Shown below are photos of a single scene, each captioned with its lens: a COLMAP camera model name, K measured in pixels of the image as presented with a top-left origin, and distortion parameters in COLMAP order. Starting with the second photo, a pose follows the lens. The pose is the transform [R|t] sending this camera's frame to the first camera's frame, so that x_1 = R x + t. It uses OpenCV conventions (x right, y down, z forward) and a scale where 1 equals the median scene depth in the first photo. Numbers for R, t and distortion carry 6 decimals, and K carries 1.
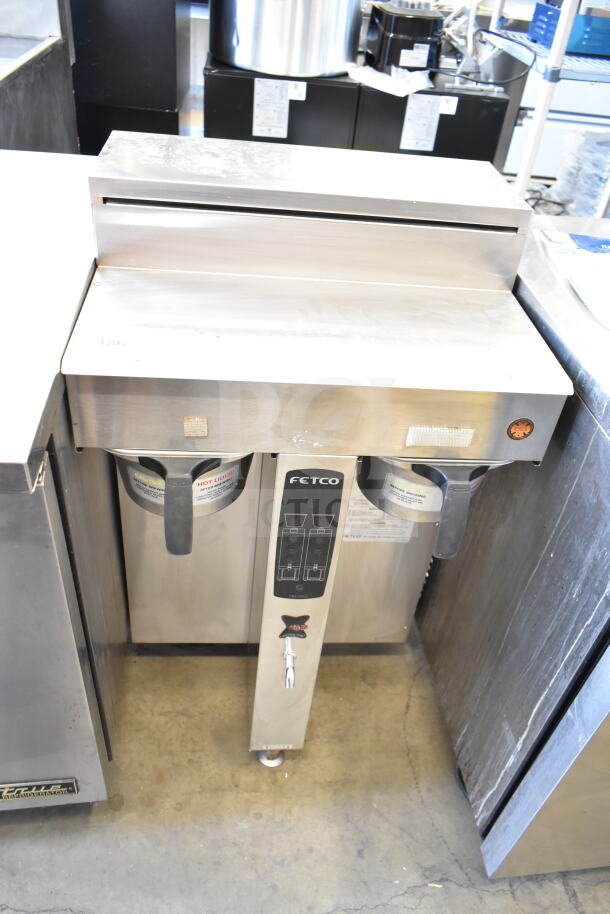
lens RADIAL K [[689.3, 0, 308.9], [0, 689.3, 453.5], [0, 0, 1]] dist [-0.028771, 0.009946]
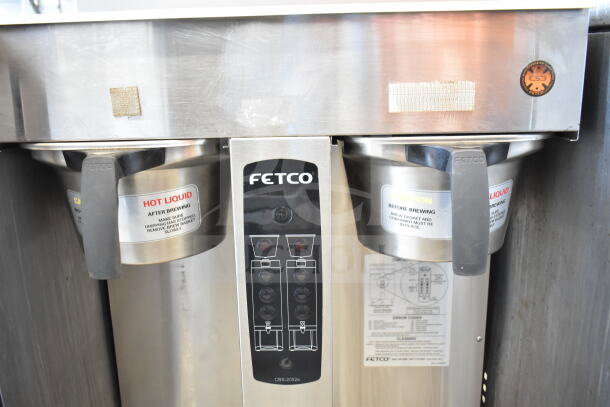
lens RADIAL K [[538.5, 0, 303.7], [0, 538.5, 199.7], [0, 0, 1]] dist [-0.032289, 0.006620]
pose [[0.987241, -0.093158, -0.129138, 0.072213], [0.030023, 0.905356, -0.423592, 0.209455], [0.156377, 0.414310, 0.896601, 0.302793]]
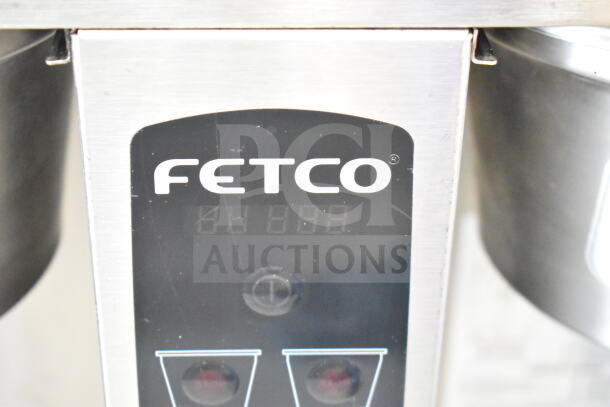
lens RADIAL K [[1170.2, 0, 304.1], [0, 1170.2, 202.7], [0, 0, 1]] dist [-0.043389, 0.000000]
pose [[0.995569, -0.053047, -0.077644, 0.029163], [0.043283, 0.991532, -0.122438, 0.059366], [0.083481, 0.118535, 0.989434, 0.424417]]
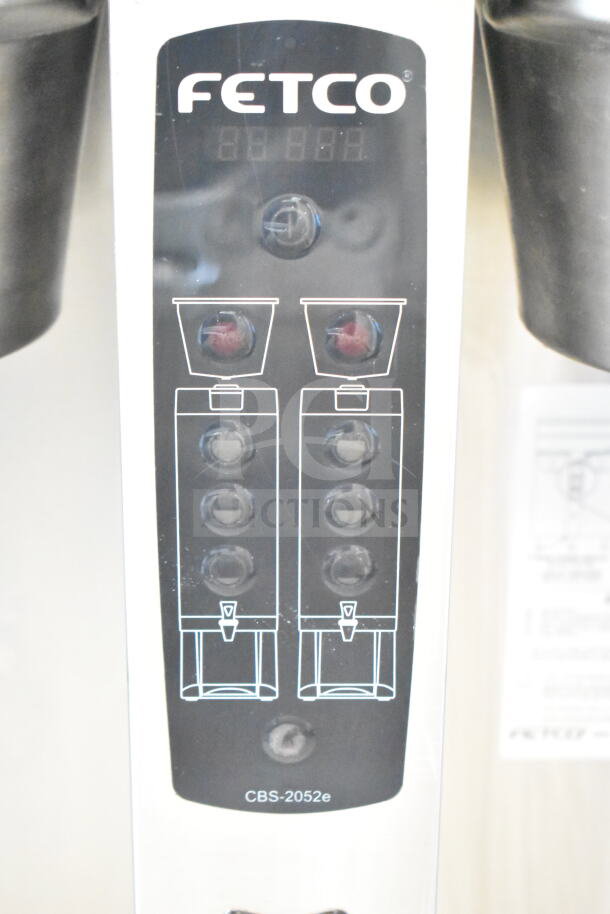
lens RADIAL K [[1753.4, 0, 301.1], [0, 1753.4, 460.3], [0, 0, 1]] dist [-0.043389, 0.000000]
pose [[0.993736, -0.064590, -0.091194, 0.035283], [0.034262, 0.952842, -0.301526, 0.206343], [0.106369, 0.296513, 0.949087, 0.332238]]
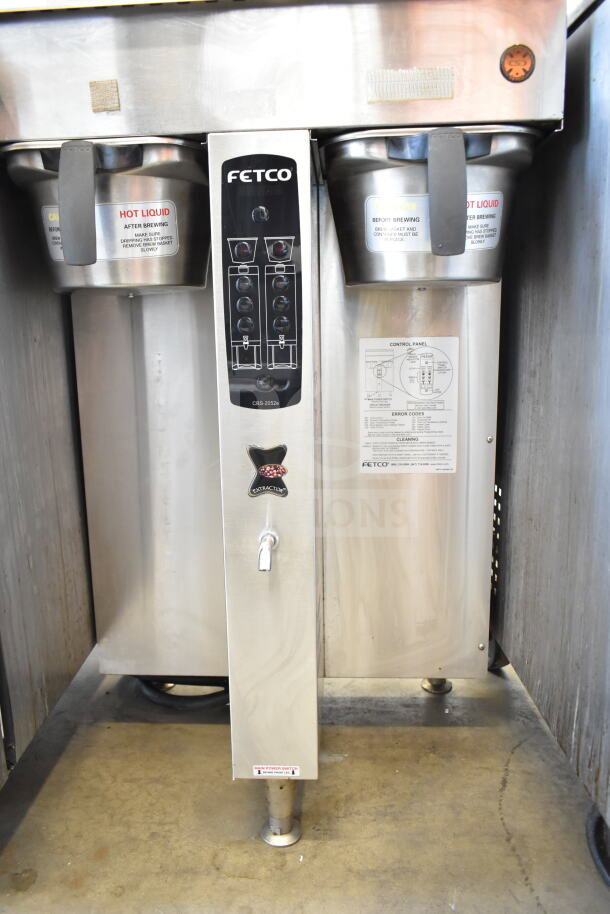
lens RADIAL K [[689.3, 0, 300.3], [0, 689.3, 457.3], [0, 0, 1]] dist [-0.028771, 0.009946]
pose [[0.984063, -0.091881, -0.152245, 0.092134], [0.011075, 0.886171, -0.463227, 0.440257], [0.177476, 0.454158, 0.873065, 0.313040]]
